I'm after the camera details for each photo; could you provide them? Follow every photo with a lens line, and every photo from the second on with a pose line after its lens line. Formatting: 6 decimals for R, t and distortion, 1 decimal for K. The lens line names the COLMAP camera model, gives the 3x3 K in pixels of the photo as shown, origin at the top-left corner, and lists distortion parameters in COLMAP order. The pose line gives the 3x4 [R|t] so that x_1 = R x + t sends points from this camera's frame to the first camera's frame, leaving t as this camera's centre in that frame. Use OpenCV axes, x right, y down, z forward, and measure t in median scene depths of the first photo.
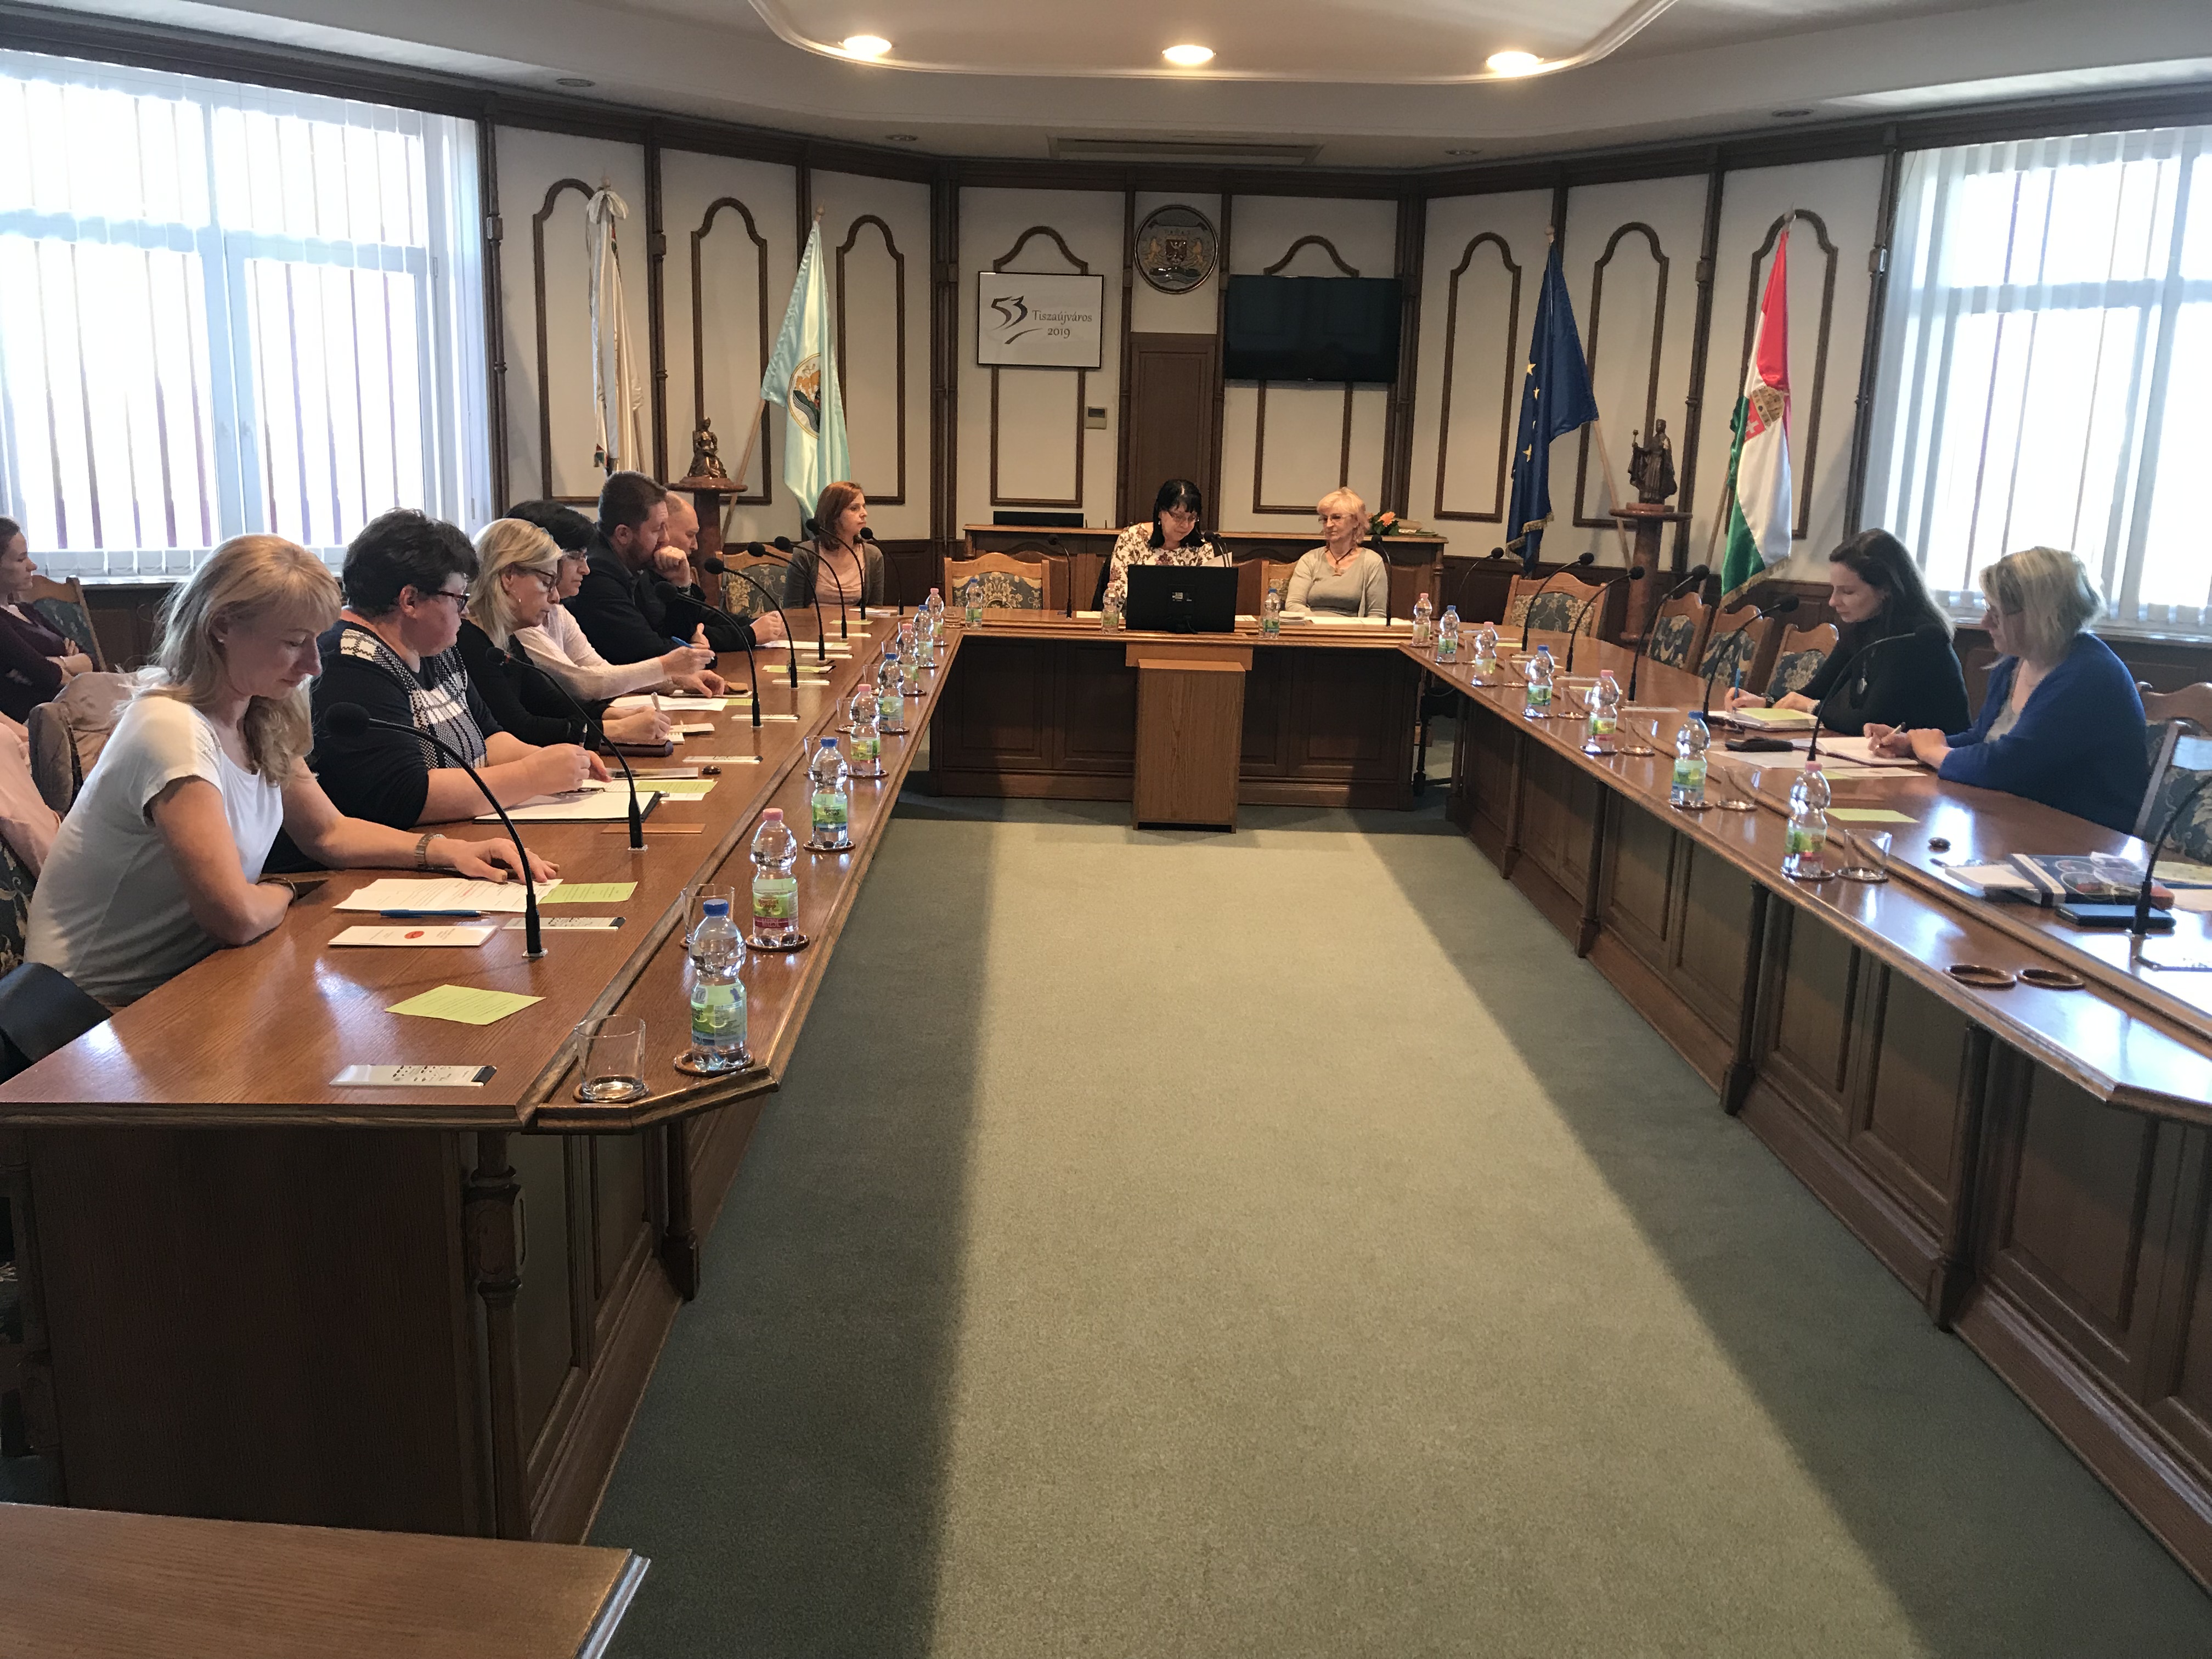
lens RADIAL K [[1808.6, 0, 1085.5], [0, 1808.6, 827.7], [0, 0, 1]] dist [0.036909, -0.049962]
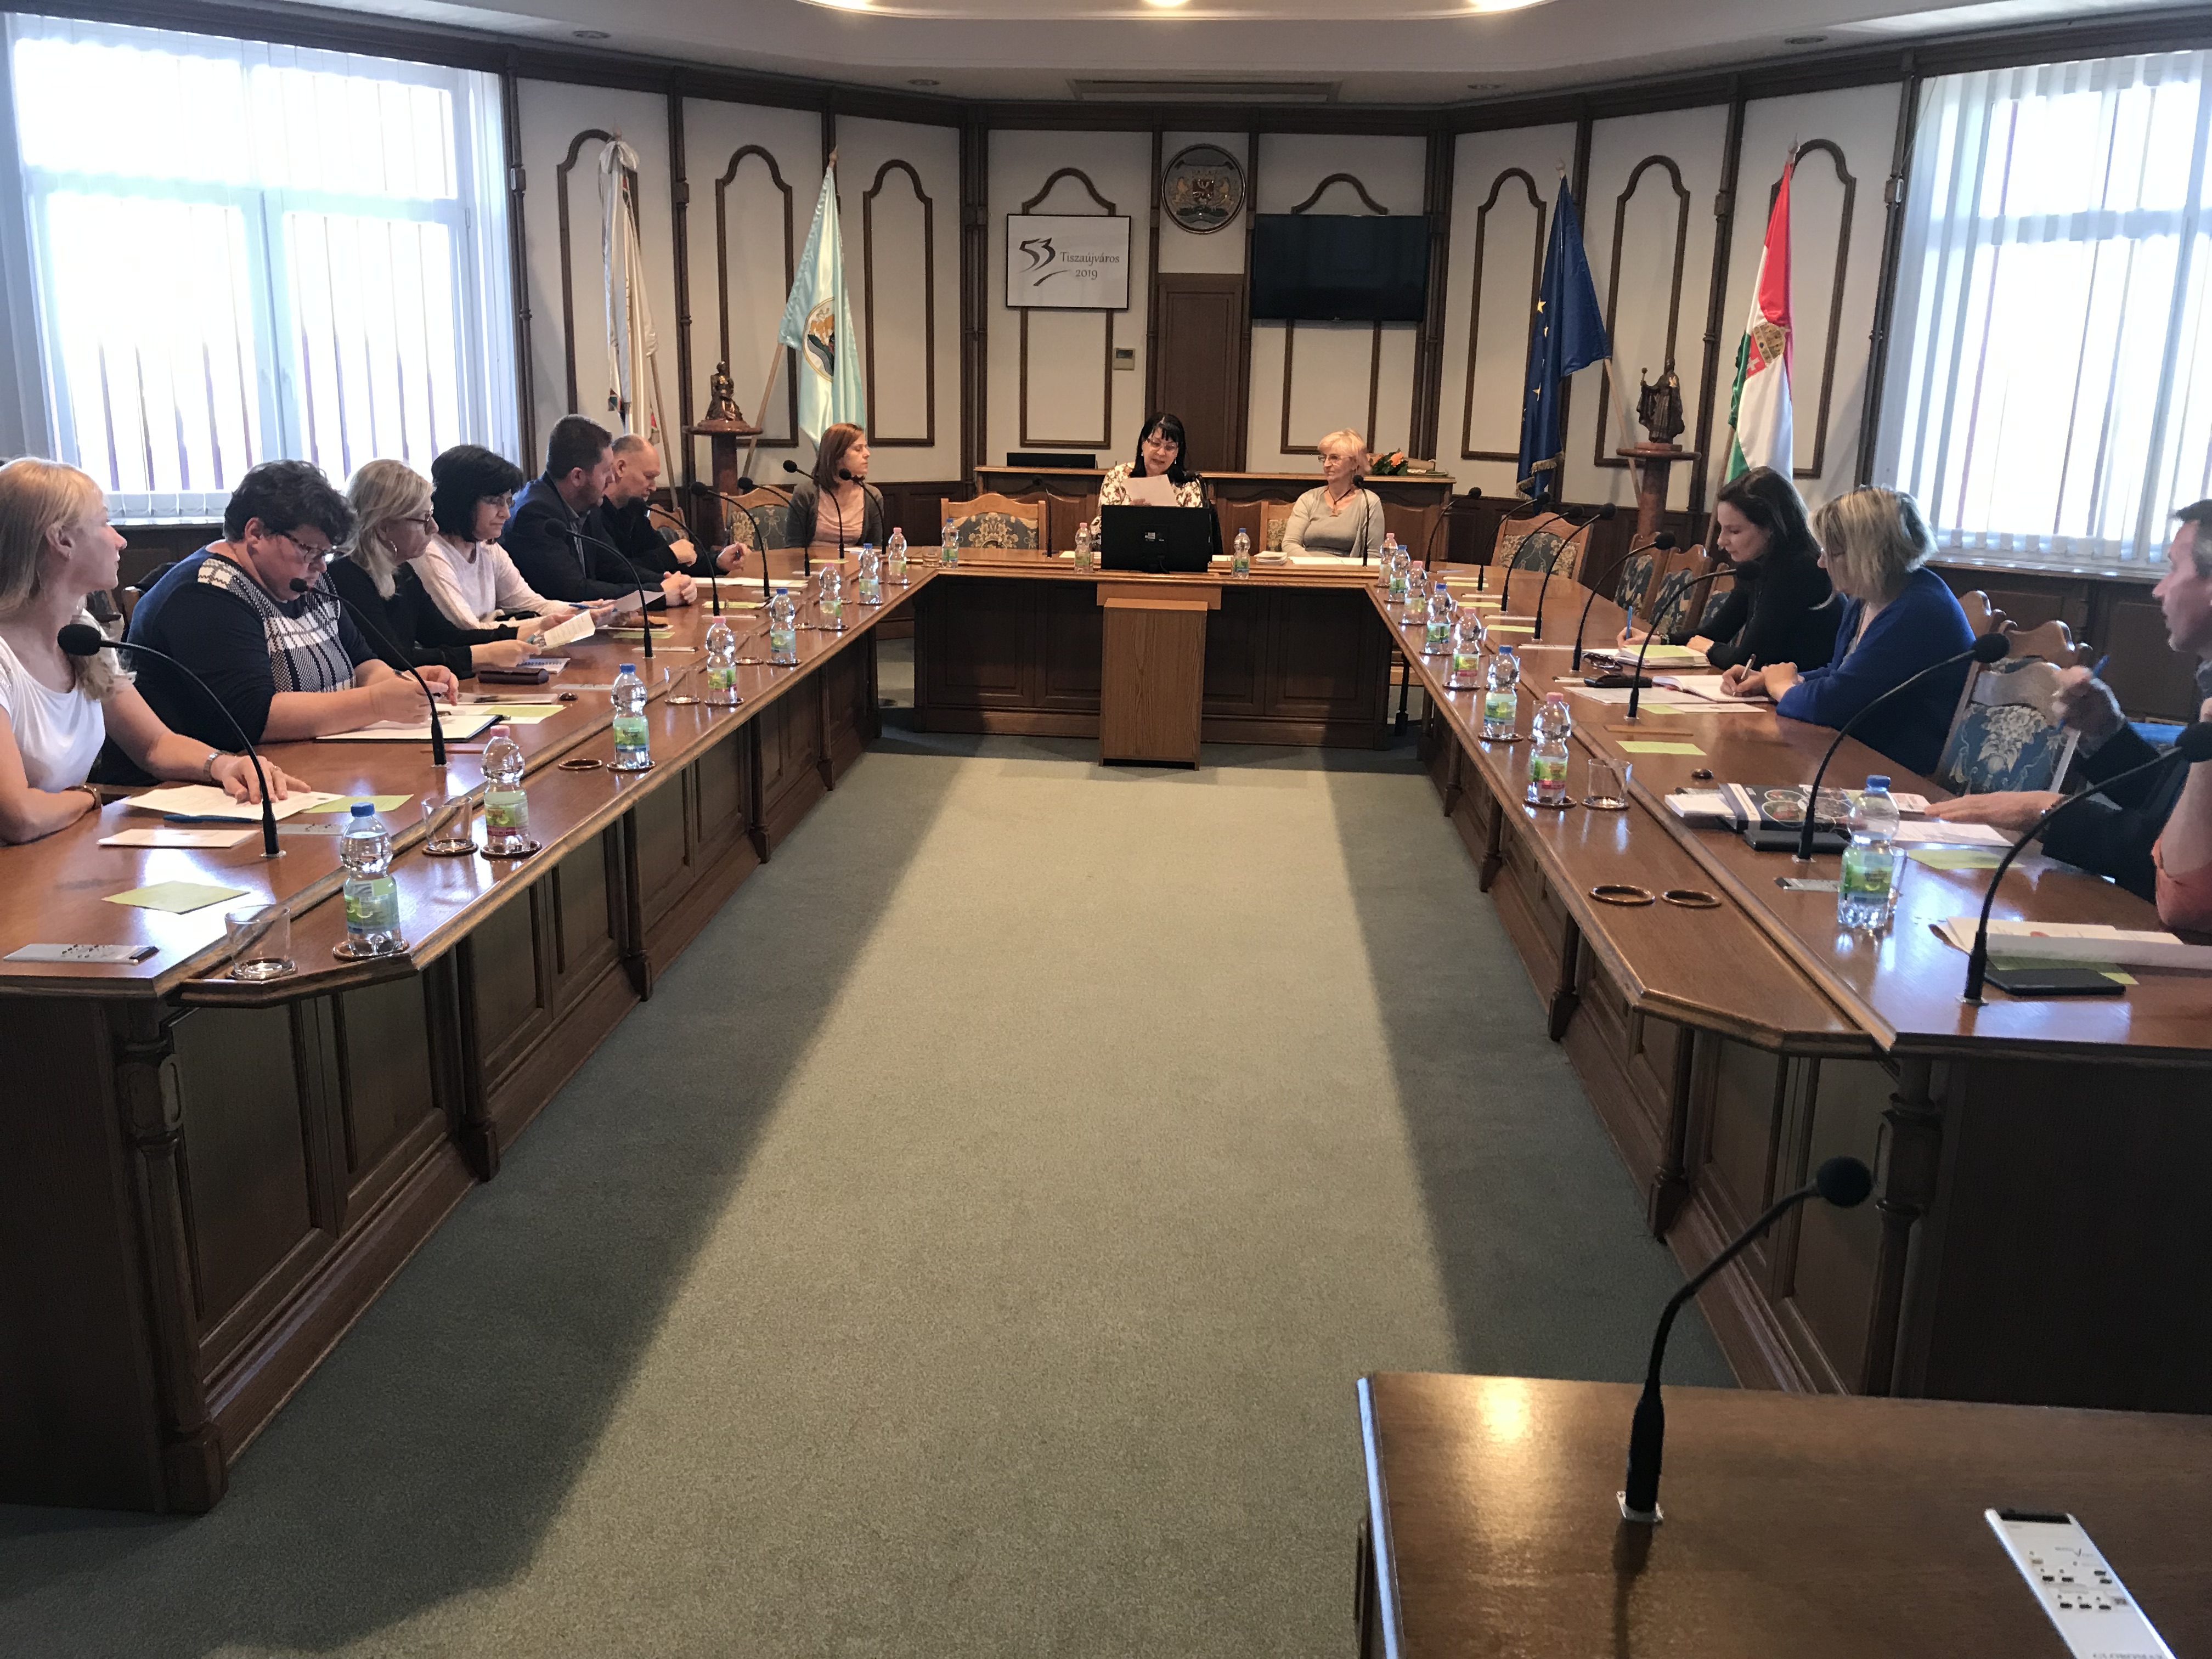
lens RADIAL K [[1808.6, 0, 1089.9], [0, 1808.6, 832.6], [0, 0, 1]] dist [0.036909, -0.049962]
pose [[0.997031, 0.012492, -0.075982, 0.086542], [-0.009993, 0.999400, 0.033170, 0.004595], [0.076351, -0.032312, 0.996557, -0.019343]]
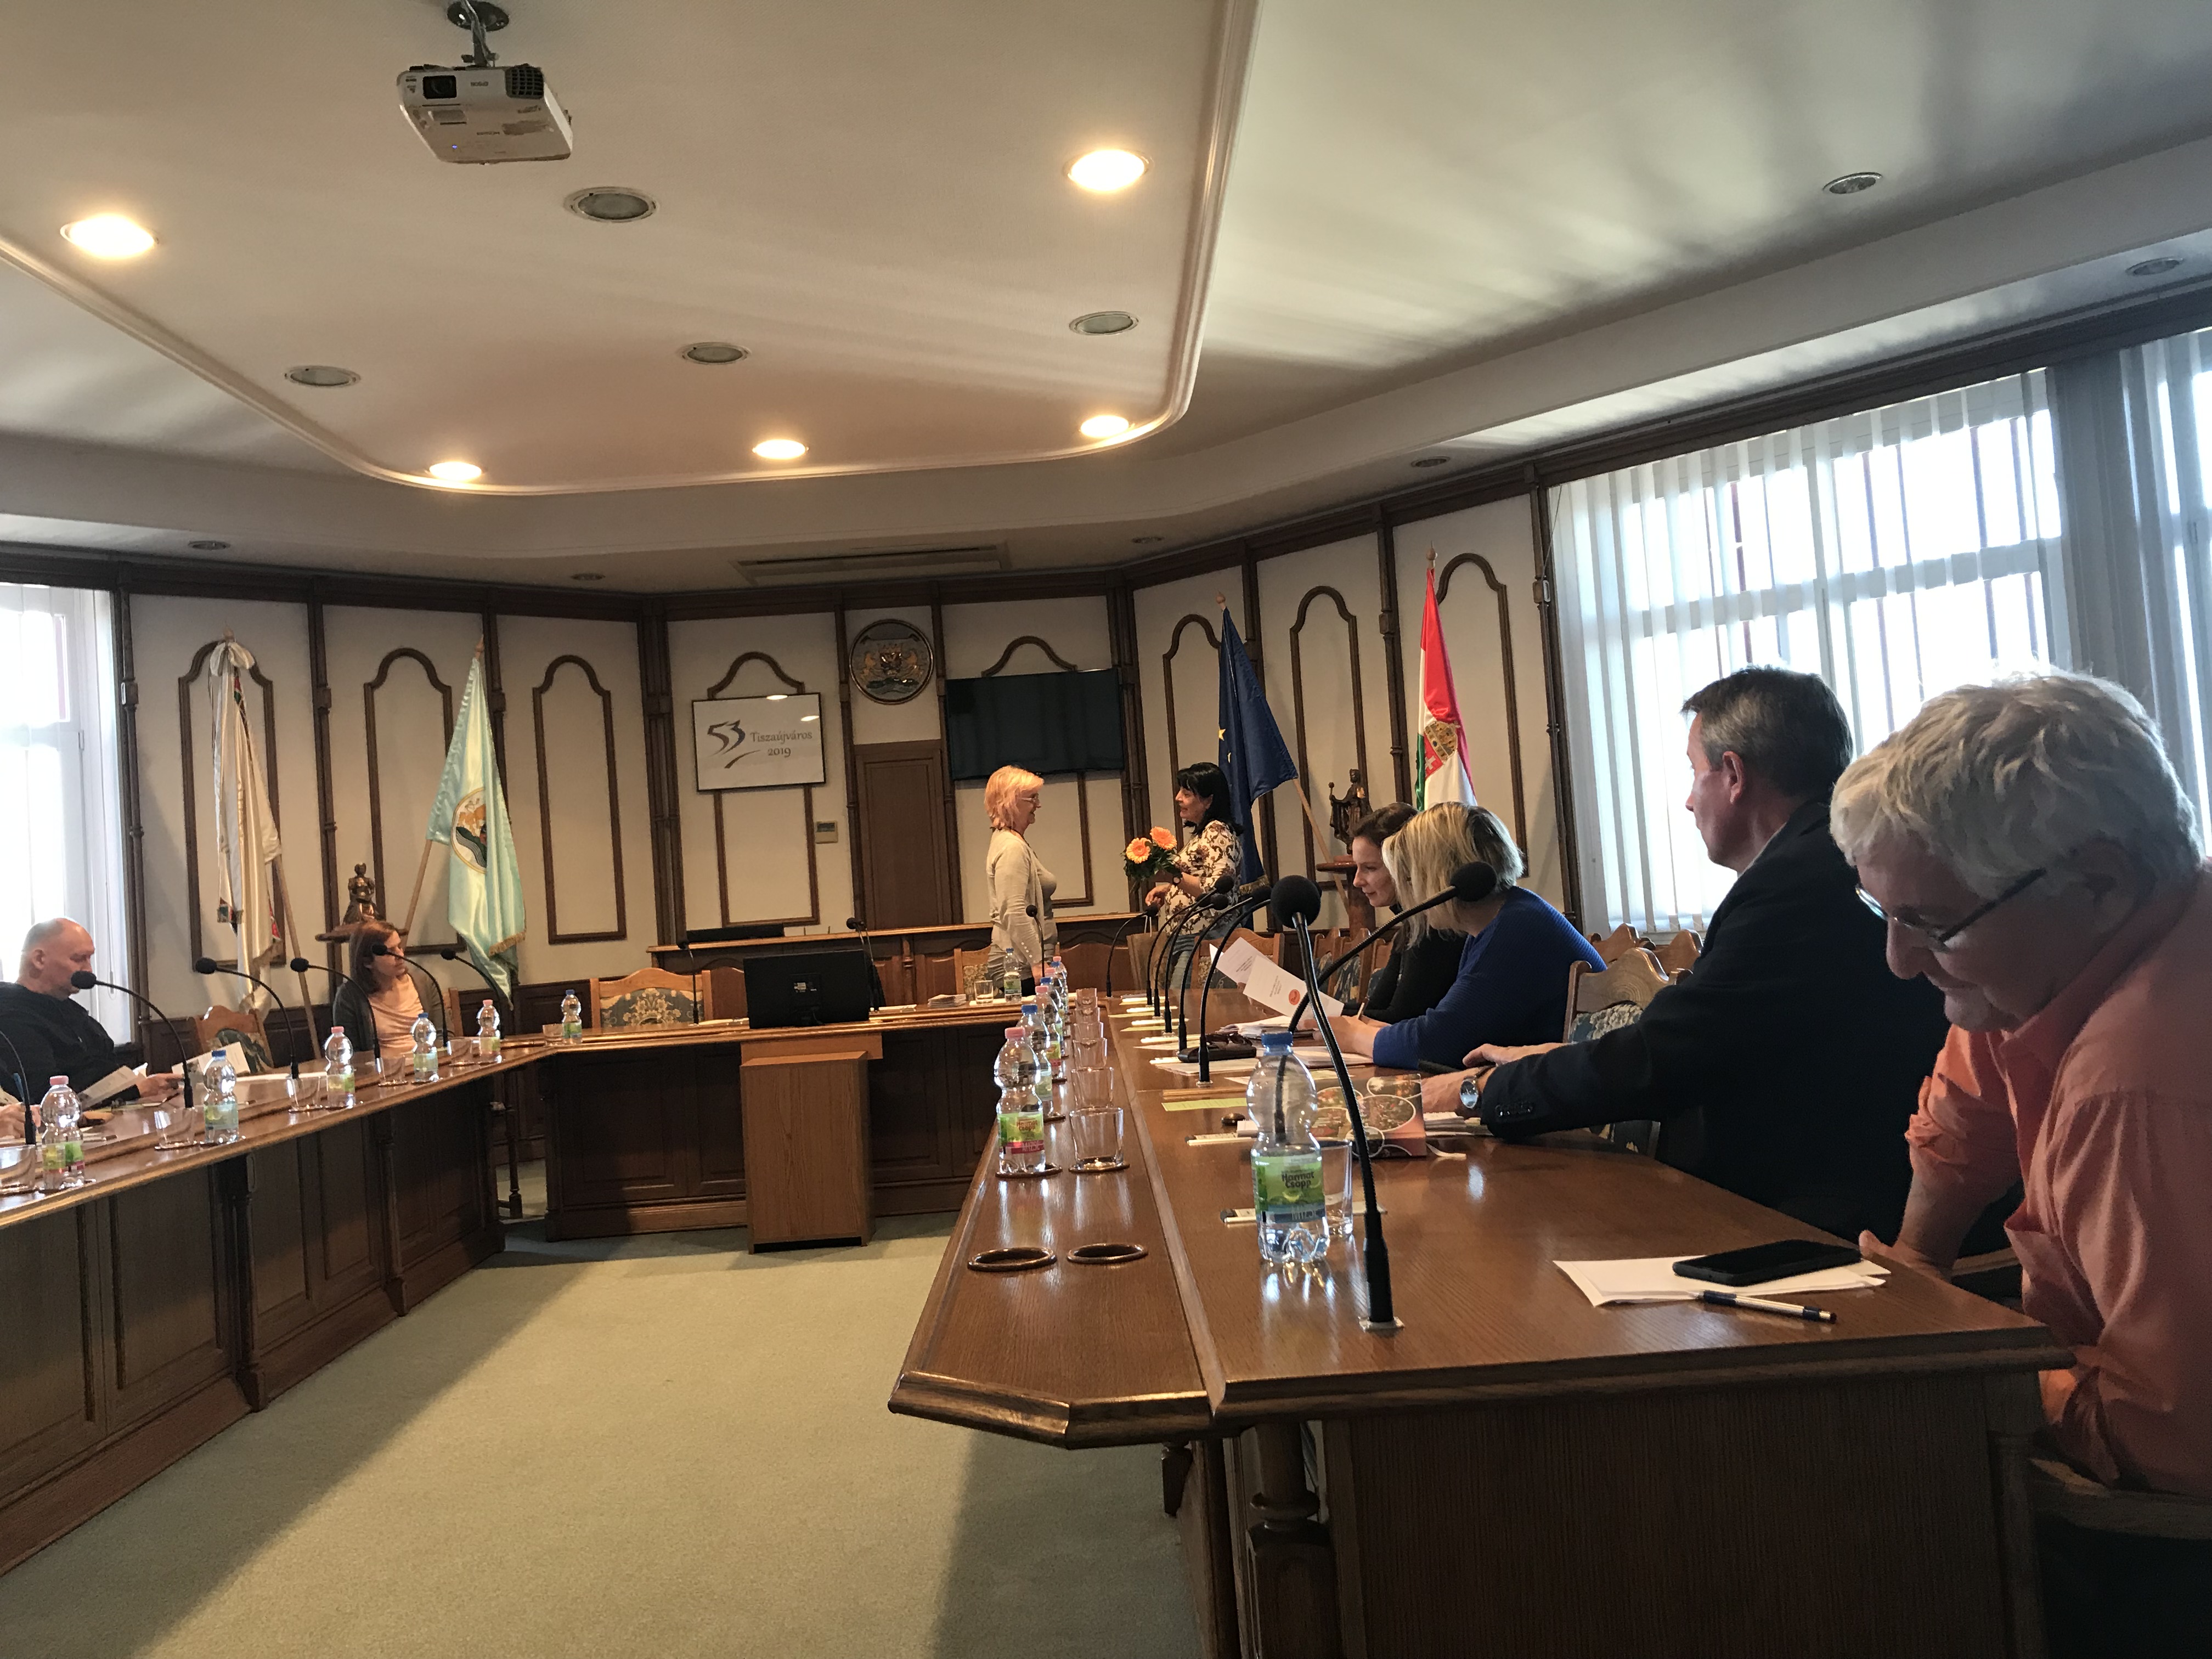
lens RADIAL K [[1808.6, 0, 1099.2], [0, 1808.6, 825.2], [0, 0, 1]] dist [0.036909, -0.049962]
pose [[0.995222, -0.095890, 0.018378, 0.173489], [0.097437, 0.963487, -0.249398, 0.032313], [0.006208, 0.249997, 0.968227, 0.083299]]
